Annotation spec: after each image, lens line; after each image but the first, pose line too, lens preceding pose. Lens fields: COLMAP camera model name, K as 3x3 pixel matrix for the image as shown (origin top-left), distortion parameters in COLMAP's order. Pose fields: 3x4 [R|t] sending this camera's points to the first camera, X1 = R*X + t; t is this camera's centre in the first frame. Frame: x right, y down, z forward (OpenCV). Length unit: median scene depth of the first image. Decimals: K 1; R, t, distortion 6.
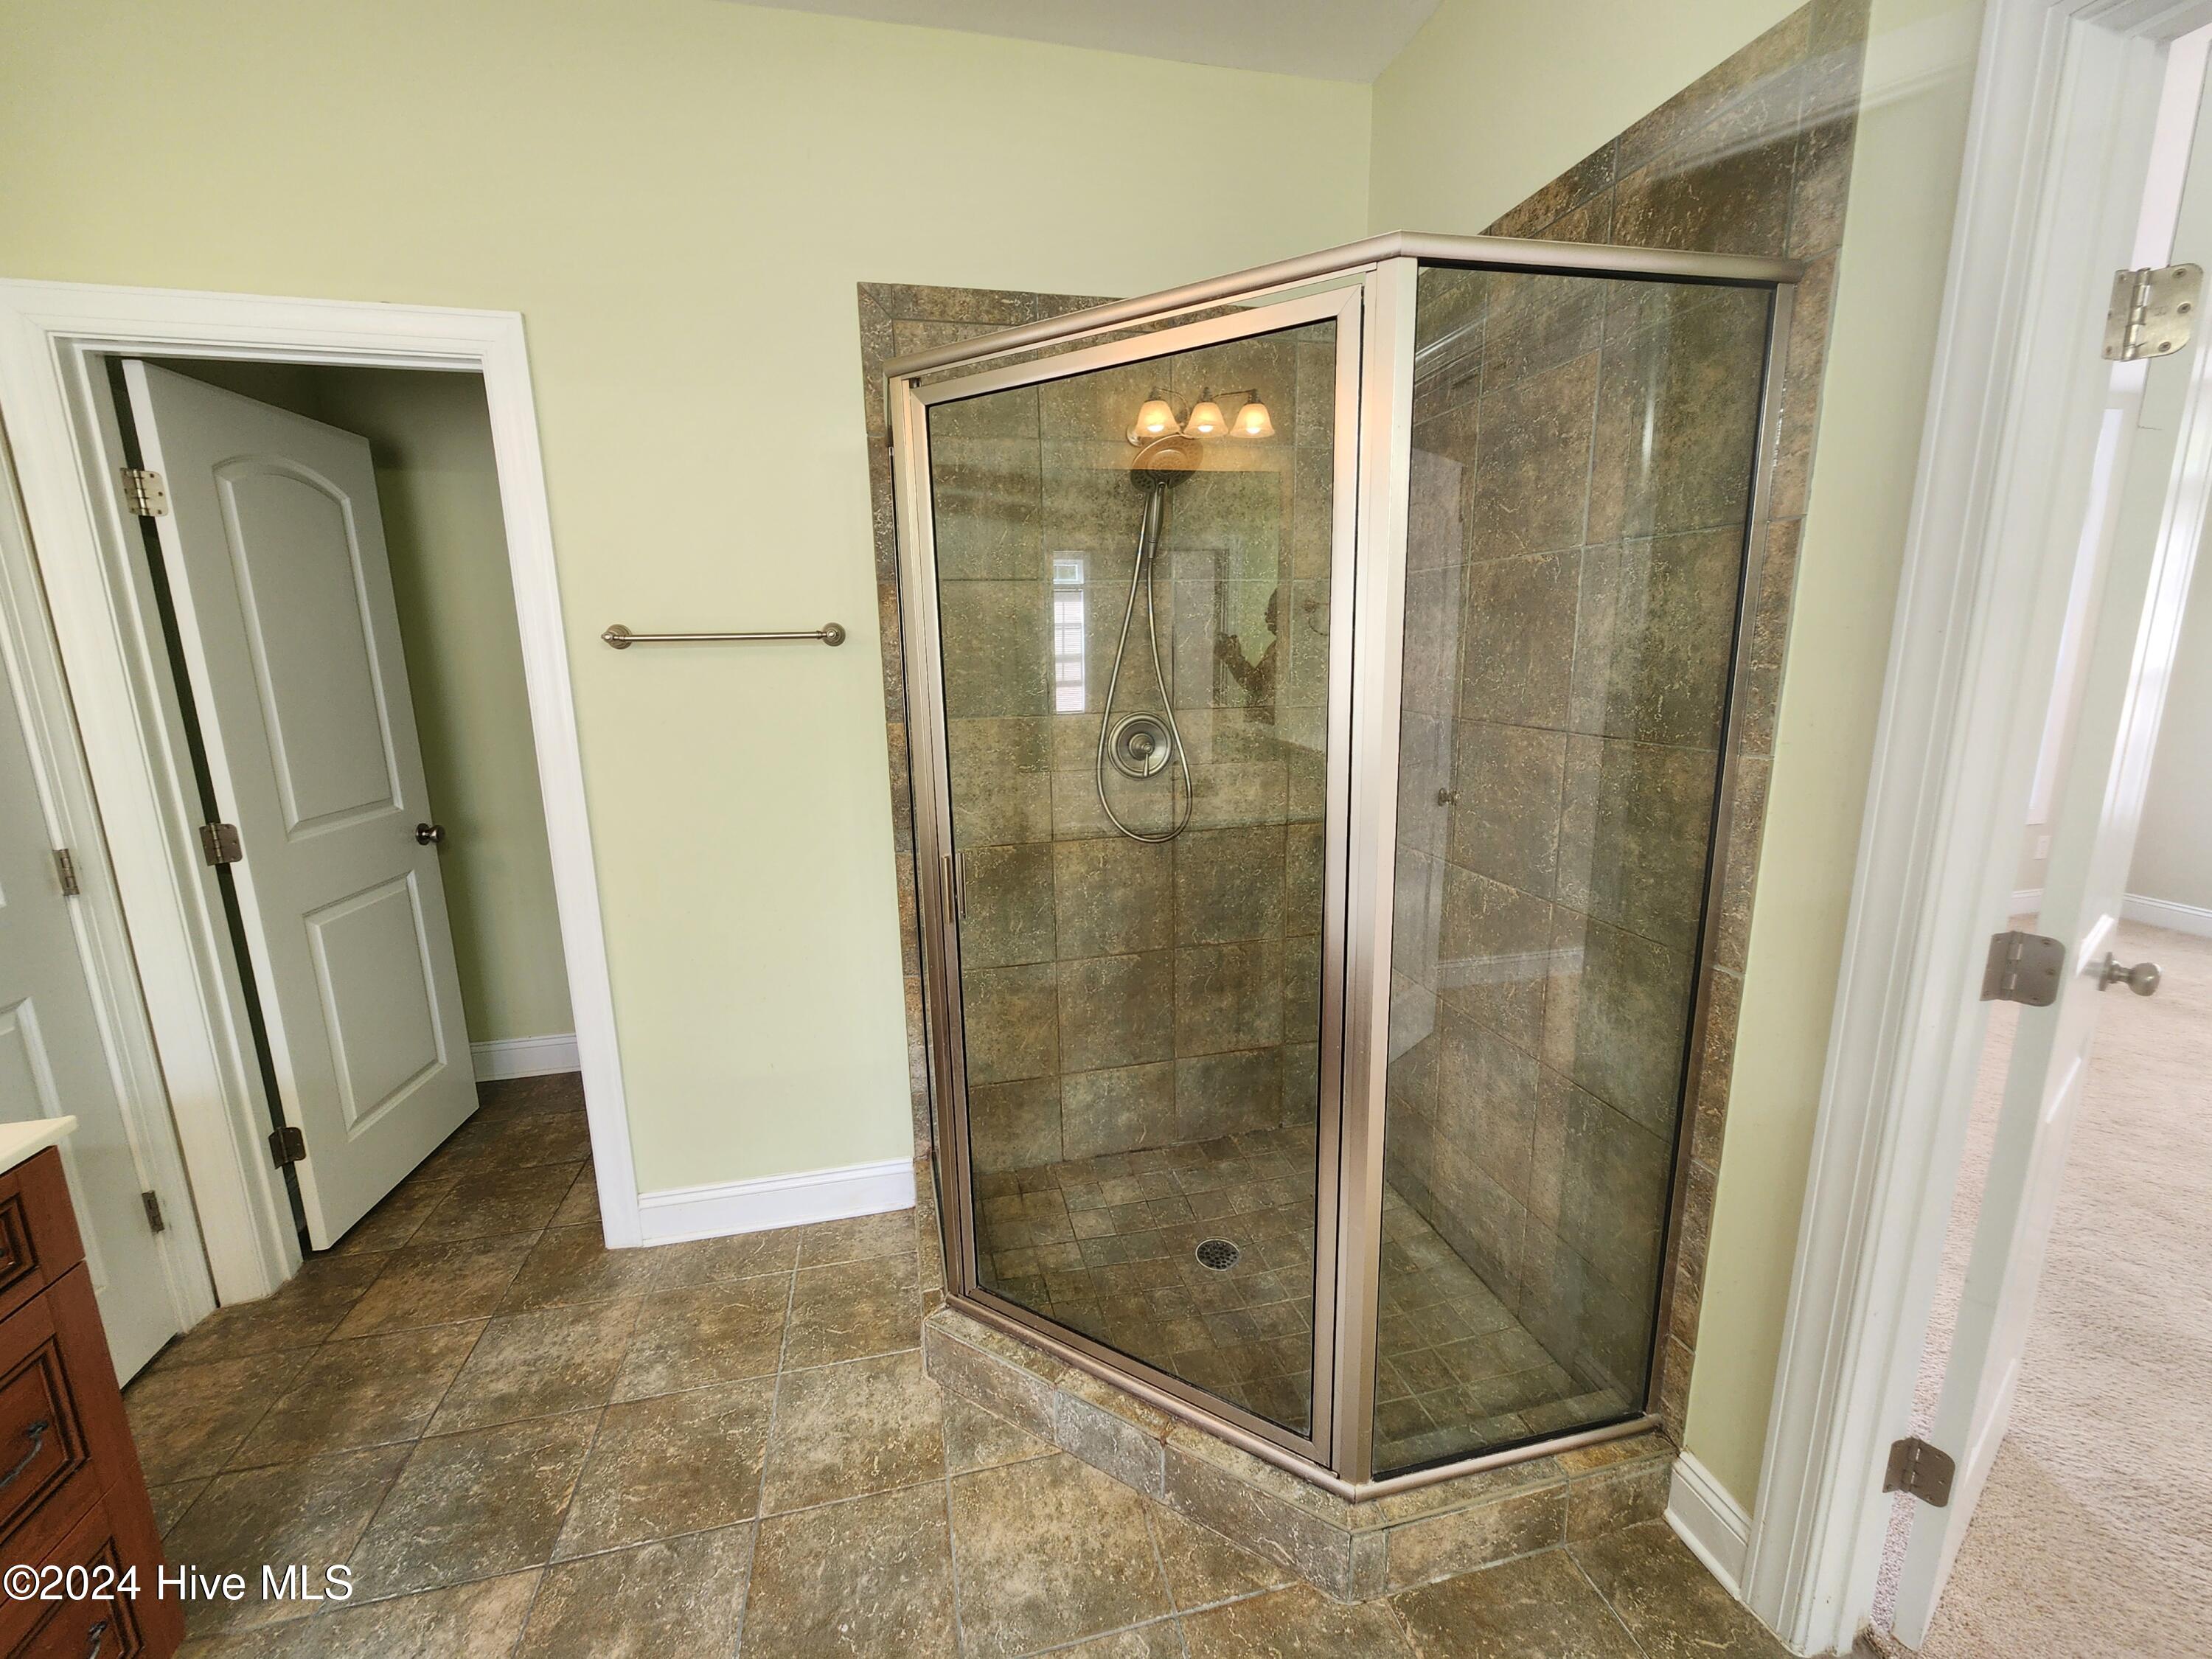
lens RADIAL K [[896.8, 0, 1106.0], [0, 896.8, 829.5], [0, 0, 1]] dist [0.001429, -0.000177]
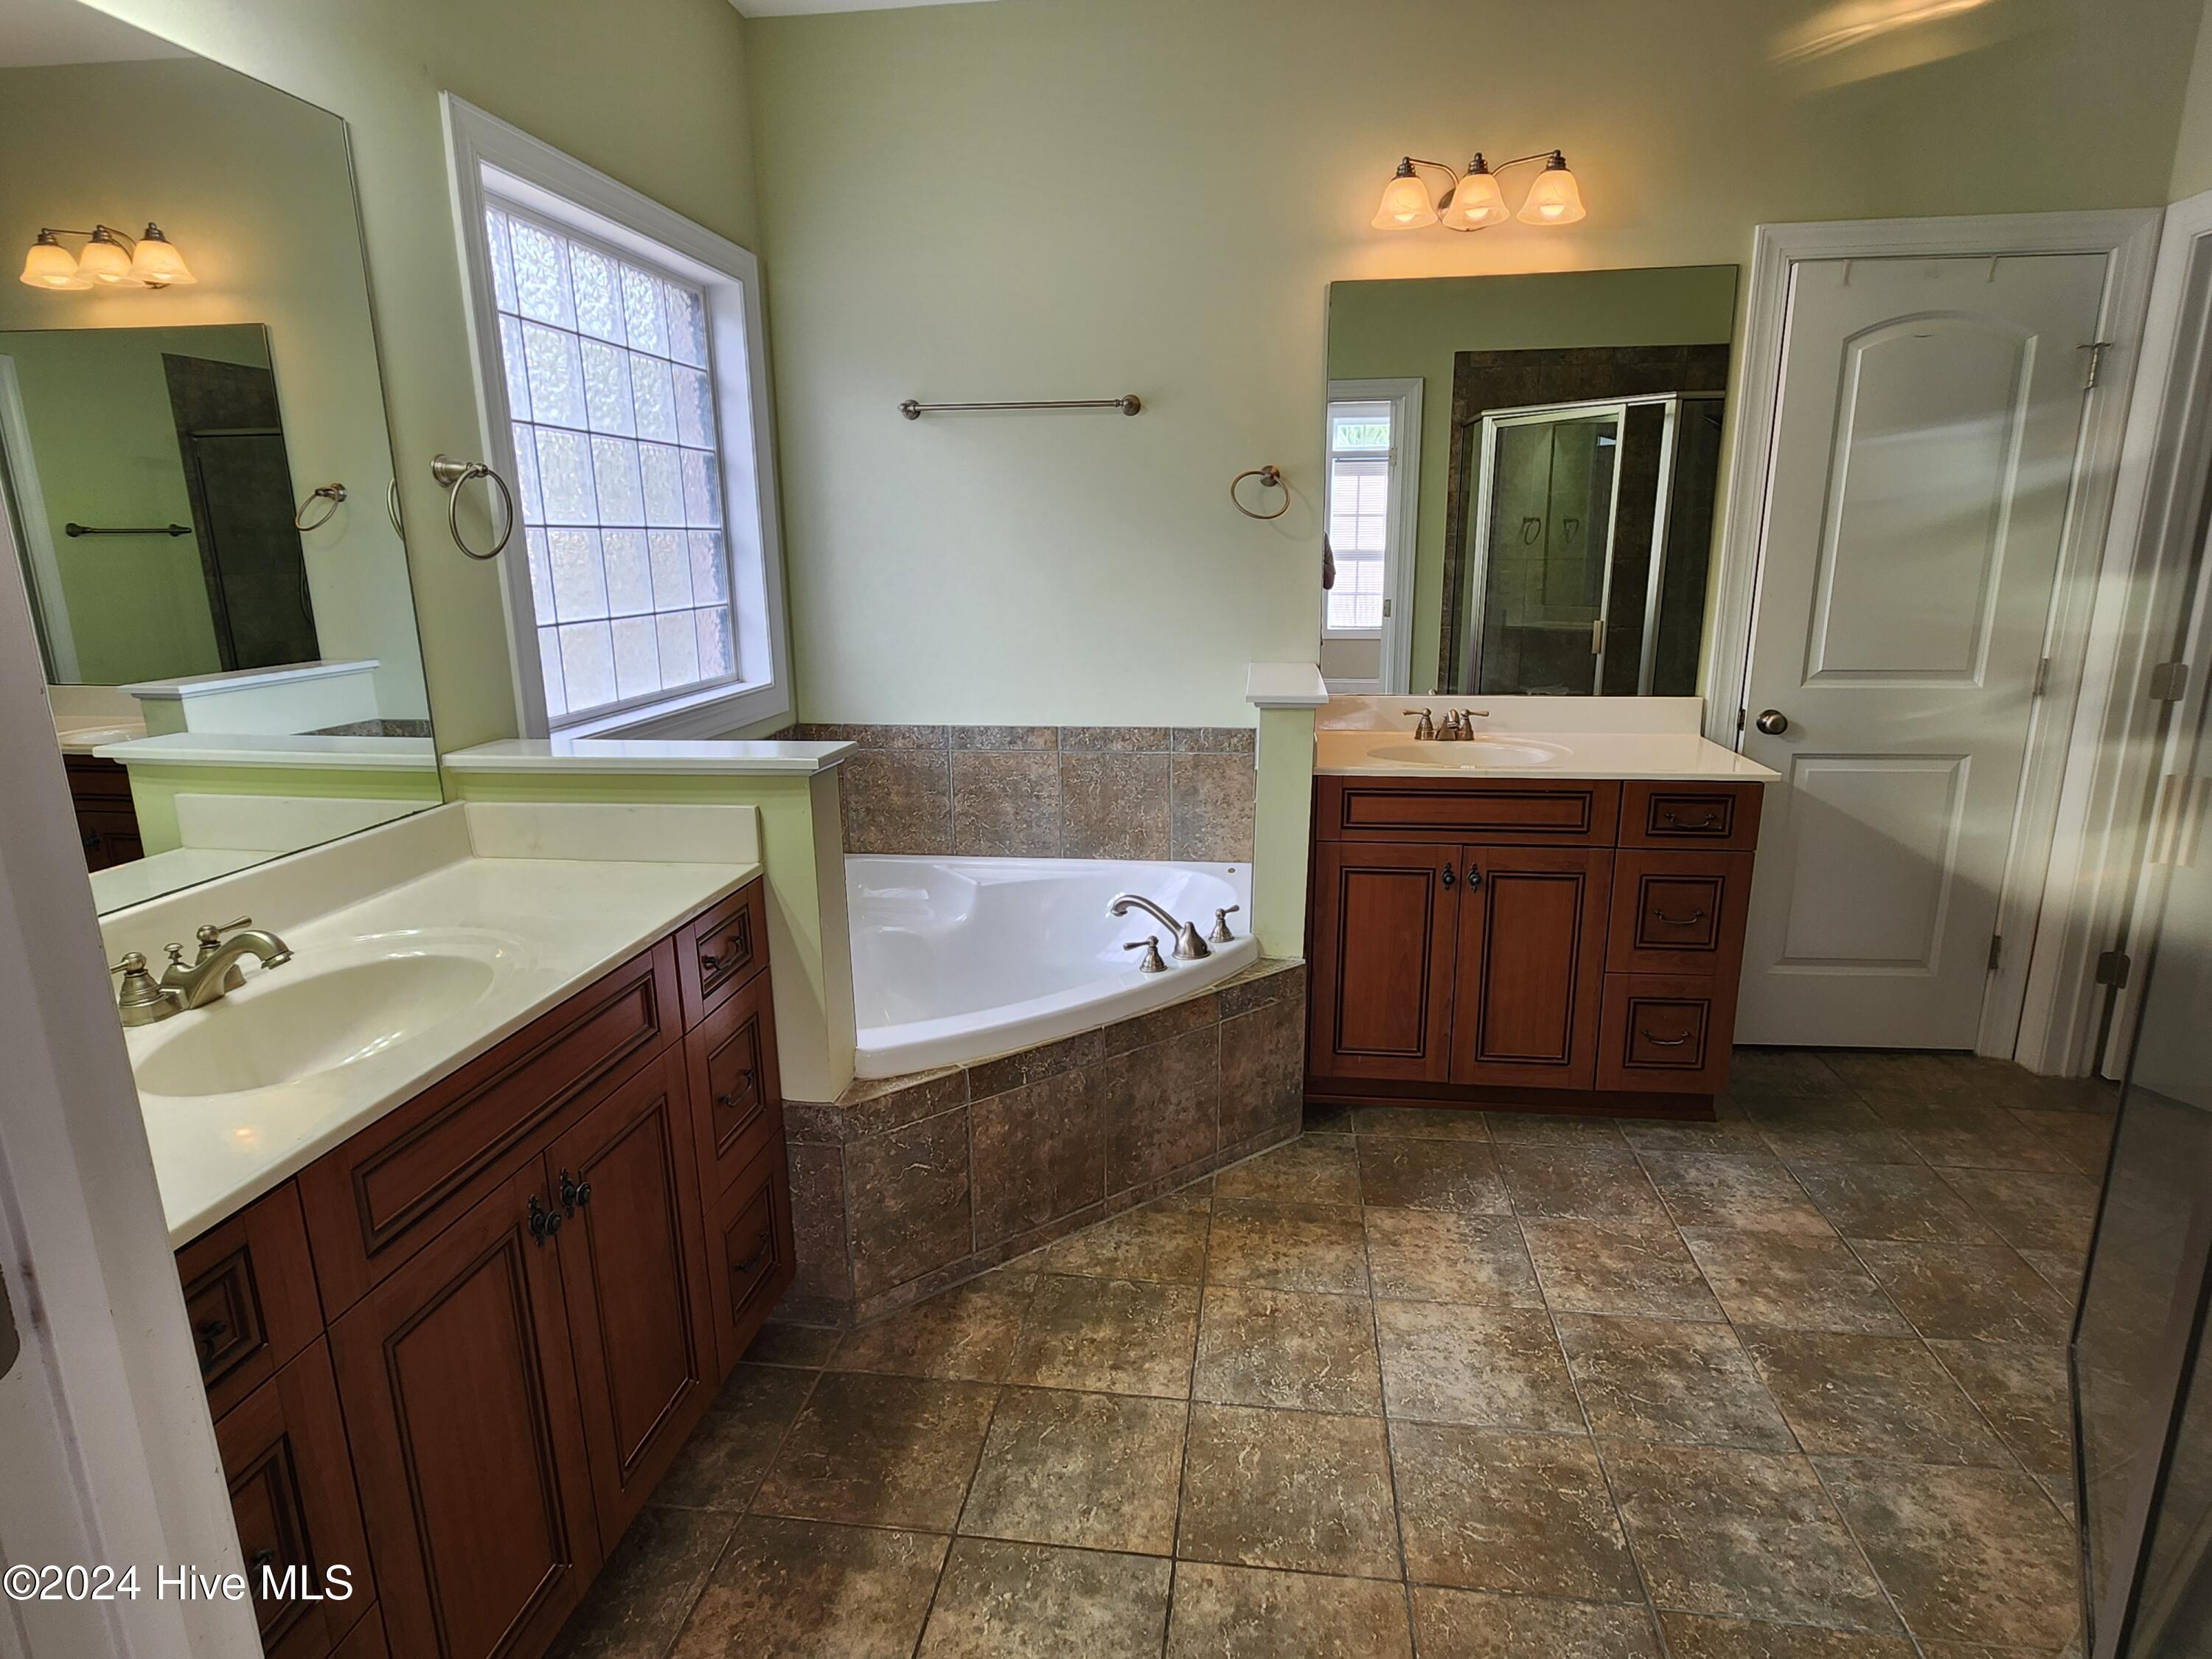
lens RADIAL K [[1136.8, 0, 1106.0], [0, 1136.8, 829.5], [0, 0, 1]] dist [0.005023, 0.000617]
pose [[-0.371597, 0.245684, -0.895296, 0.951487], [-0.170208, 0.929975, 0.325846, -0.057512], [0.912658, 0.273470, -0.303759, 0.343526]]
